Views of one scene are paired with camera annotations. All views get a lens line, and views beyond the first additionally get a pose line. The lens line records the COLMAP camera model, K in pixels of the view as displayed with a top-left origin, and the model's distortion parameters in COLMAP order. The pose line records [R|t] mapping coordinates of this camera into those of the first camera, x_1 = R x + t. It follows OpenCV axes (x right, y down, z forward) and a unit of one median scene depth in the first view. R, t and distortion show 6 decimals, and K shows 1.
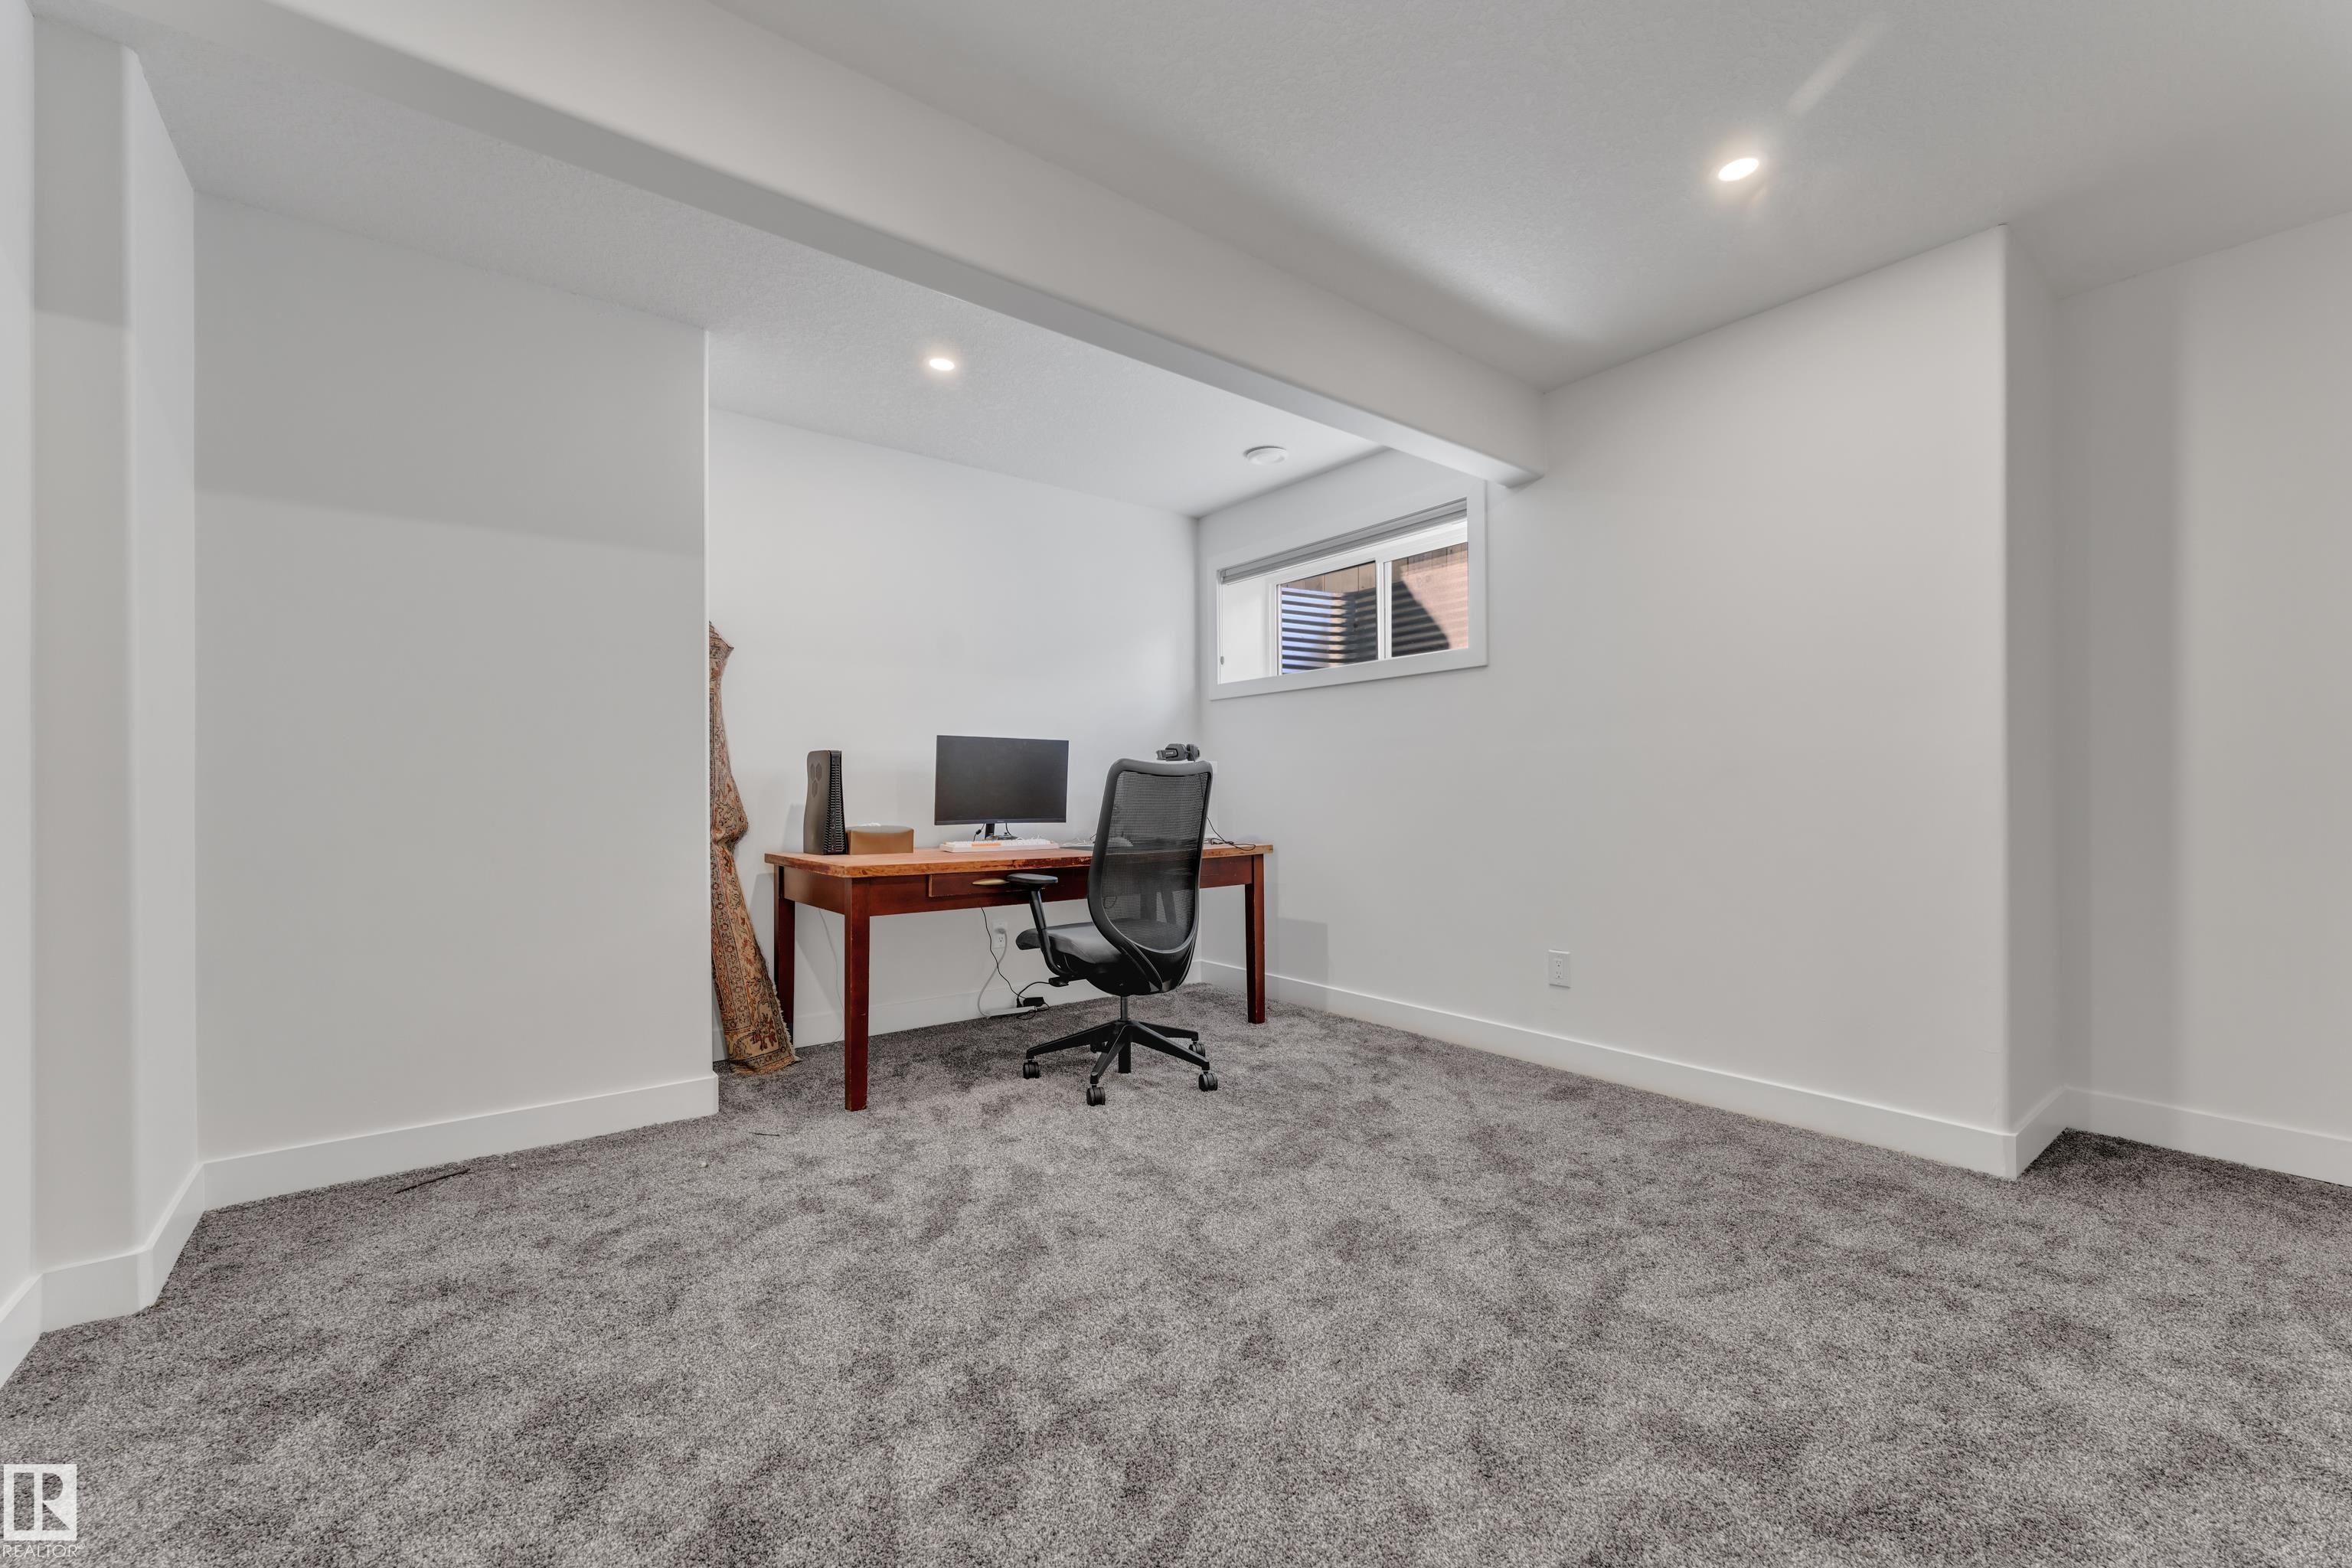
lens RADIAL K [[946.2, 0, 1187.3], [0, 946.2, 768.3], [0, 0, 1]] dist [-0.000200, -0.000276]
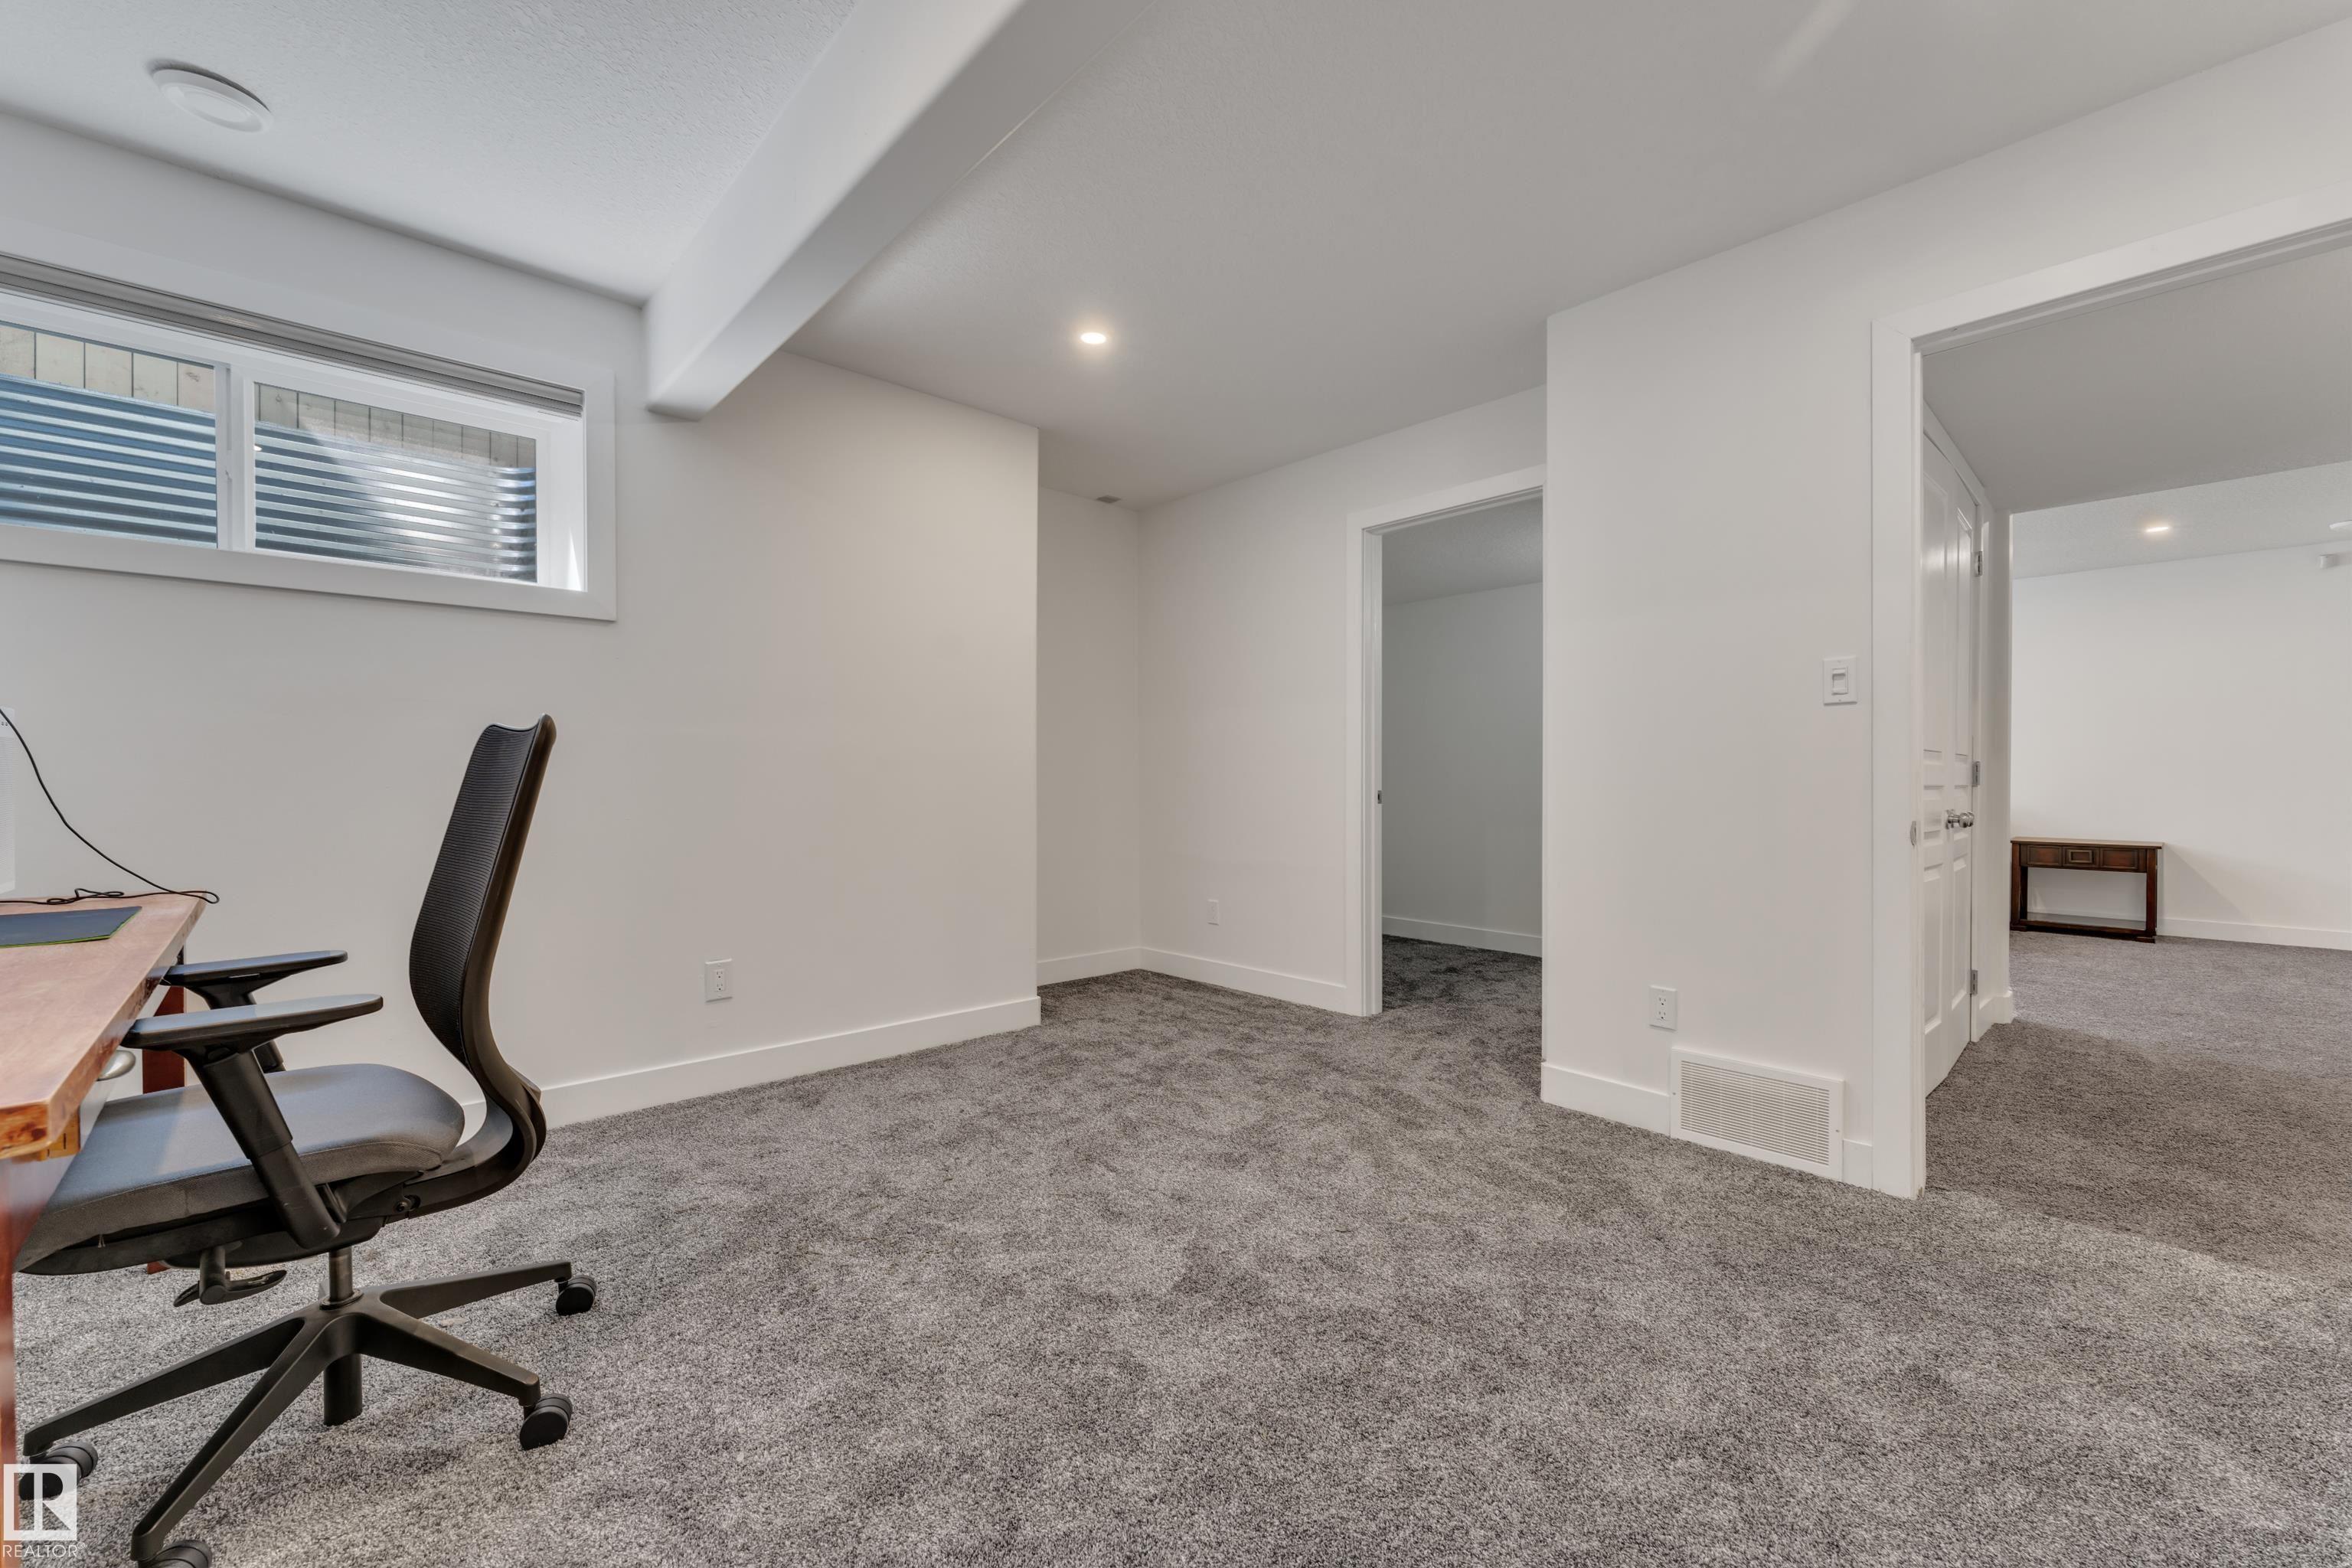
lens RADIAL K [[946.2, 0, 1187.3], [0, 946.2, 768.3], [0, 0, 1]] dist [-0.000200, -0.000276]
pose [[-0.079676, 0.009806, 0.996773, -0.551422], [-0.025910, 0.999593, -0.011904, 0.010130], [-0.996484, -0.026774, -0.079390, 0.651121]]
